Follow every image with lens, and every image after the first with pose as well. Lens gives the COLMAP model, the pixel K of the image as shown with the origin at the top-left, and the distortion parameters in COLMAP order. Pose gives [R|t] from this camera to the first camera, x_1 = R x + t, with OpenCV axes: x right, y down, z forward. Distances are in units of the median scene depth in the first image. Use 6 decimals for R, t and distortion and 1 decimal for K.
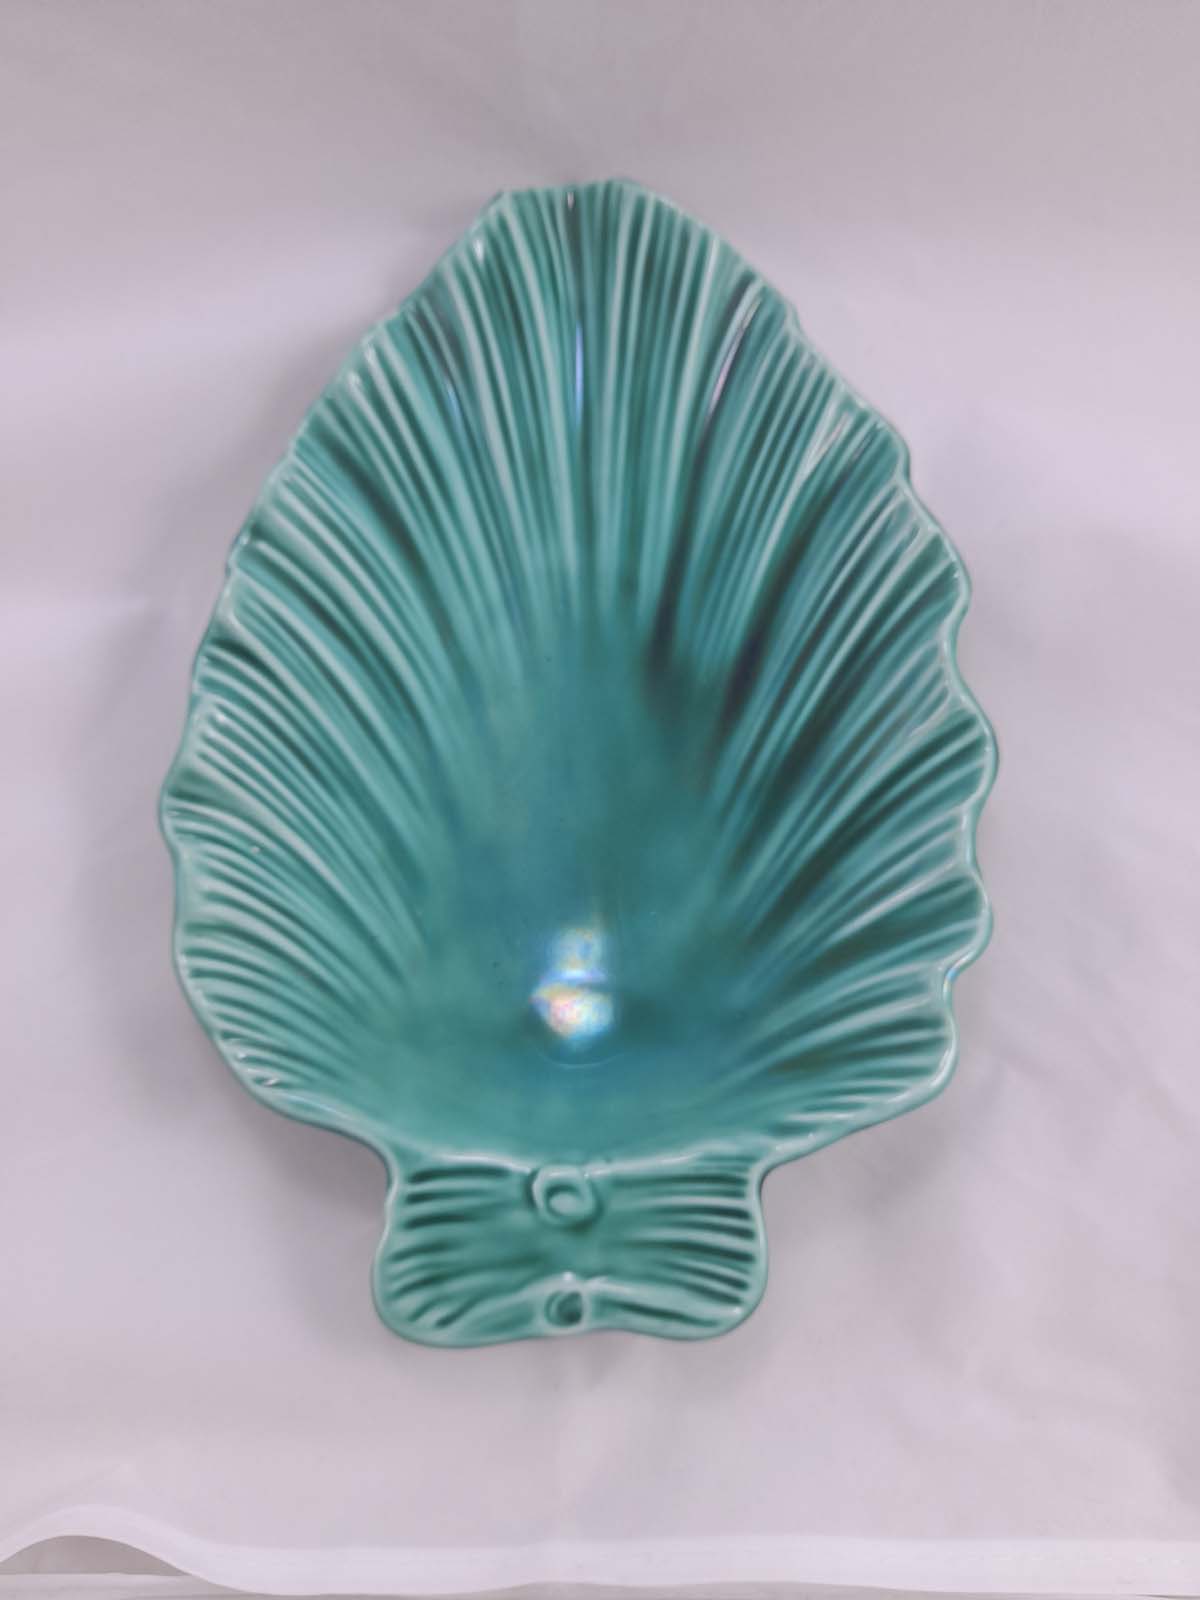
lens RADIAL K [[1188.0, 0, 600.5], [0, 1188.0, 822.6], [0, 0, 1]] dist [-0.006612, -0.054622]
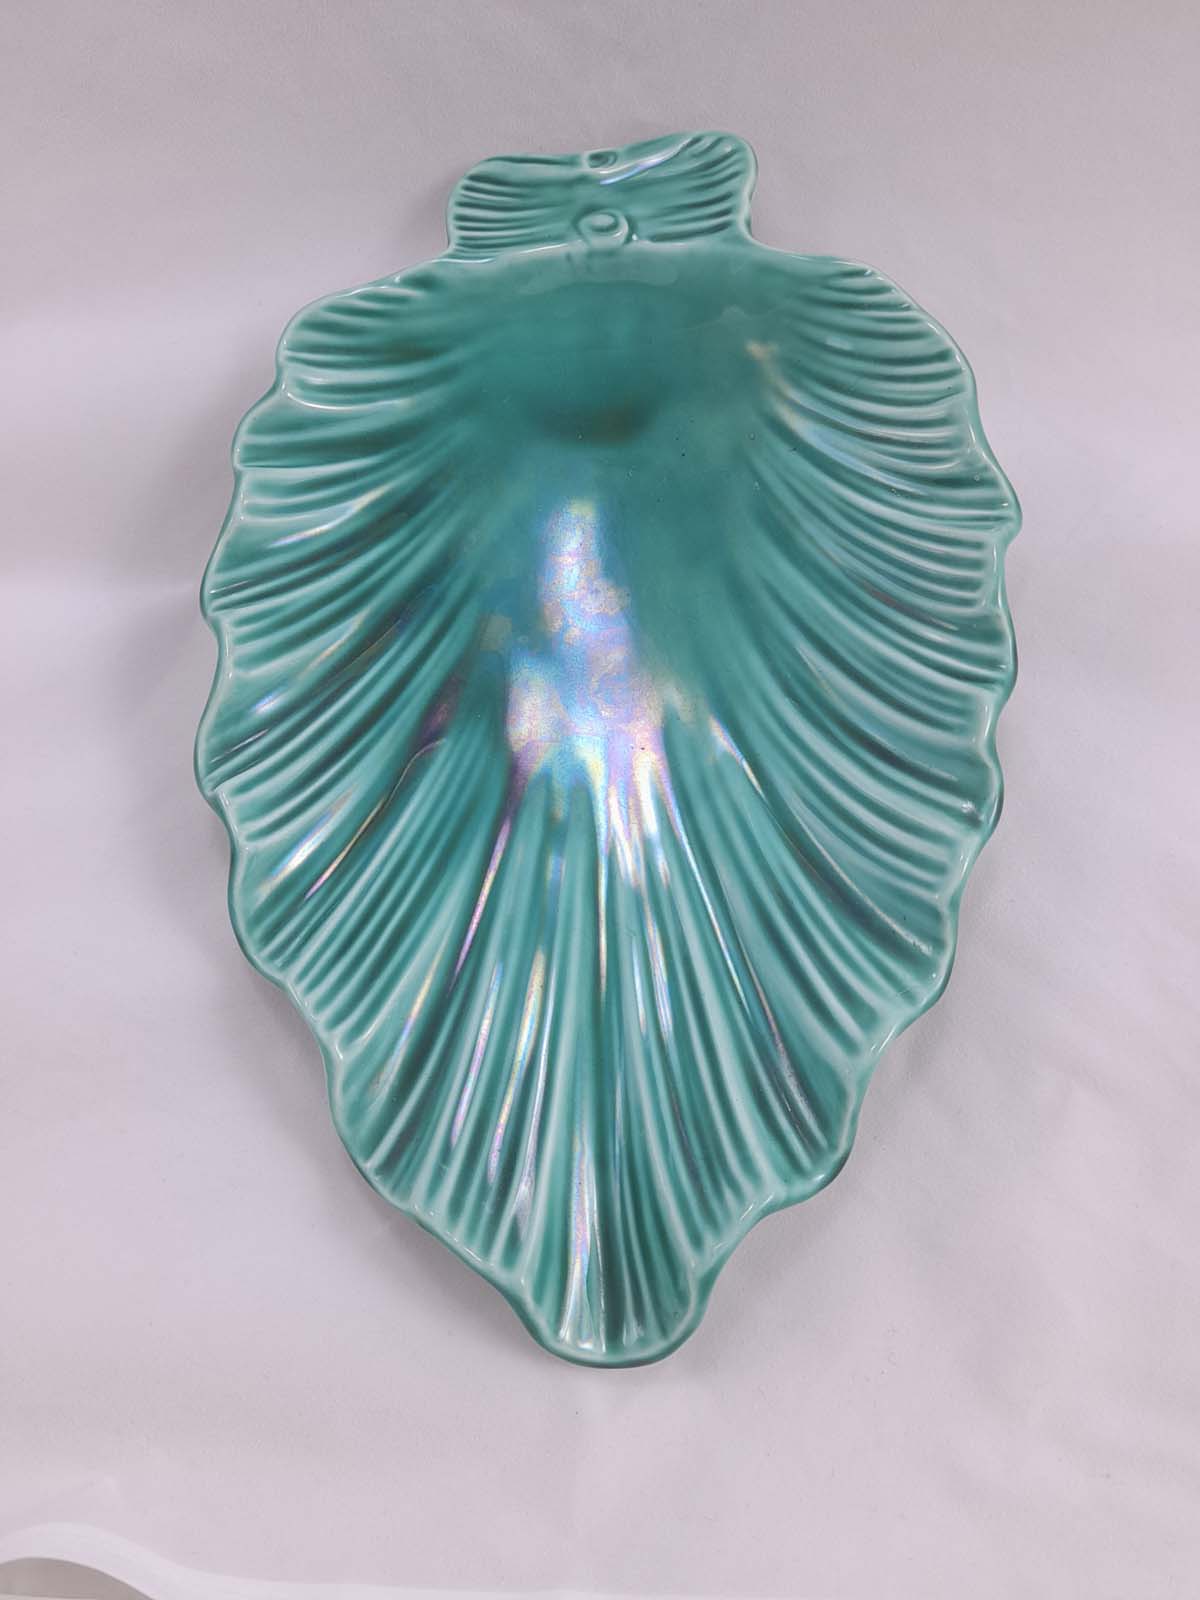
lens RADIAL K [[1188.0, 0, 600.5], [0, 1188.0, 822.6], [0, 0, 1]] dist [-0.006612, -0.054622]
pose [[-0.990618, 0.037172, 0.131505, -0.144287], [0.037815, -0.850157, 0.525169, -0.747594], [0.131322, 0.525215, 0.840776, 0.252757]]
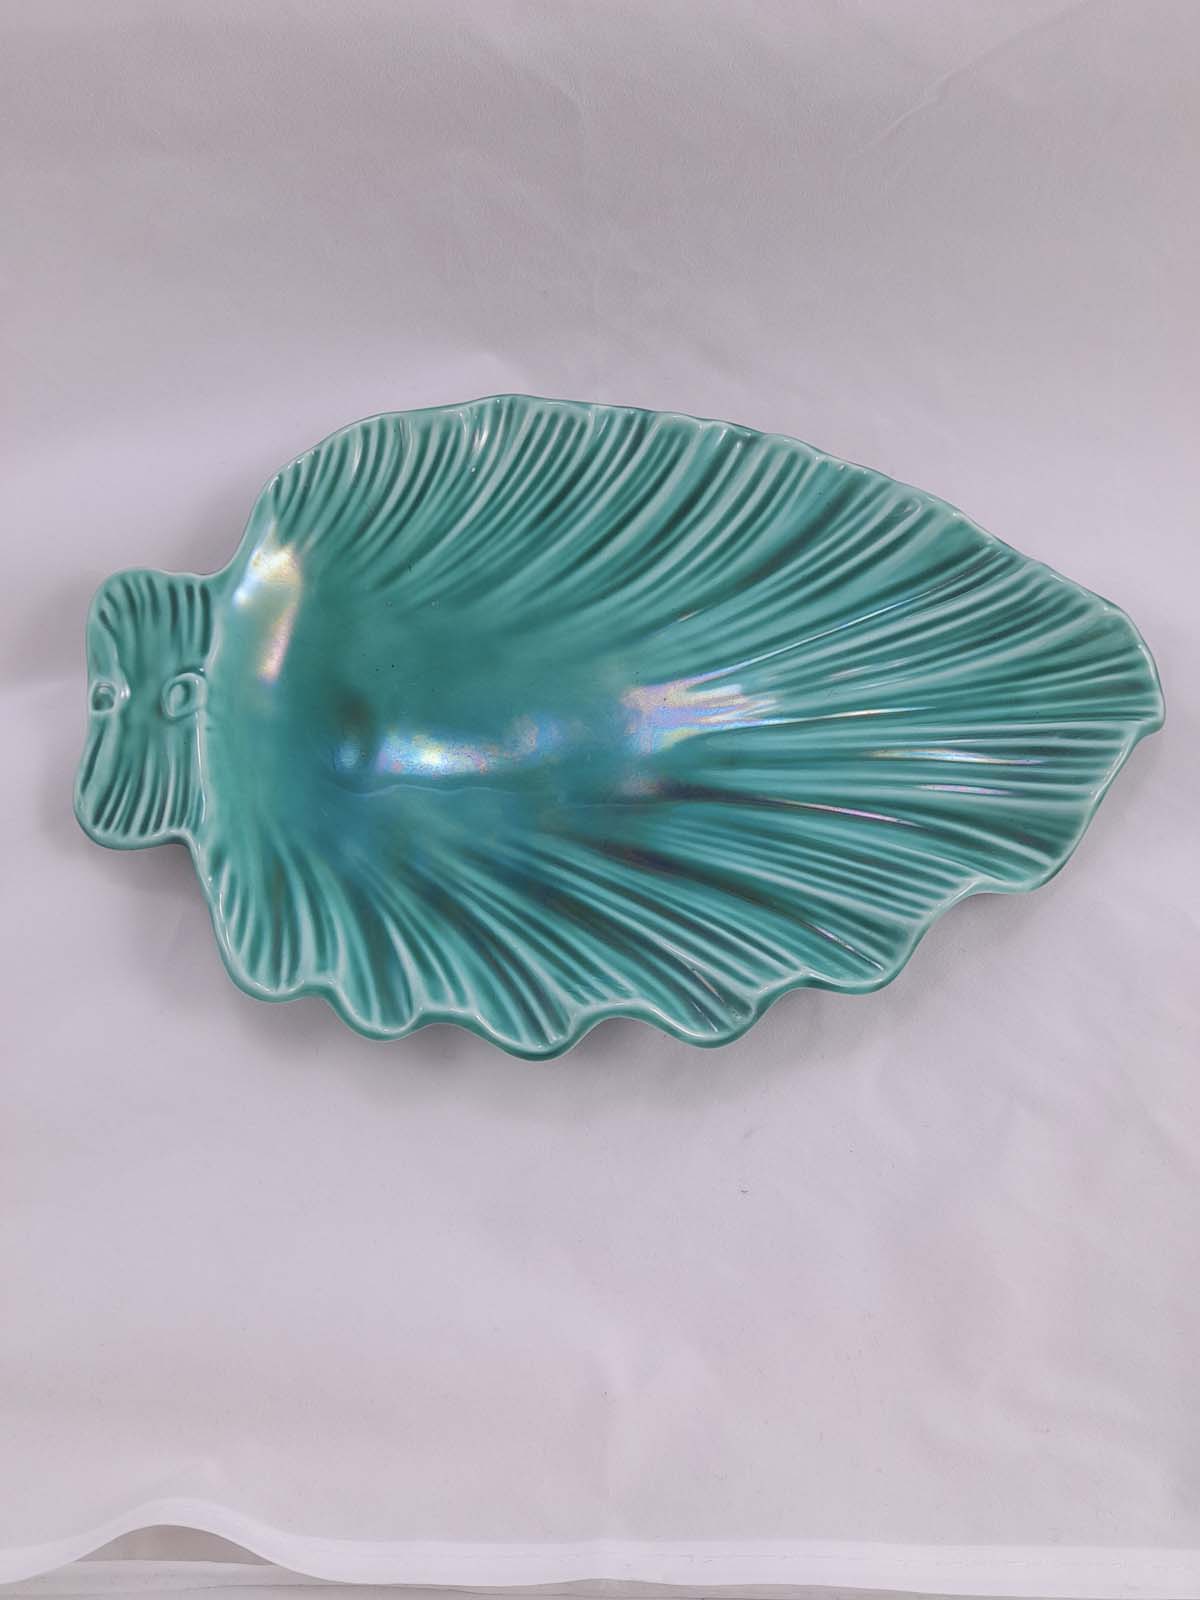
lens RADIAL K [[1192.8, 0, 600.0], [0, 1192.8, 800.0], [0, 0, 1]] dist [-0.001897, -0.001400]
pose [[0.013026, 0.964218, -0.264789, 0.380905], [-0.955486, 0.090063, 0.280954, -0.424921], [0.294748, 0.249343, 0.922470, -0.047907]]
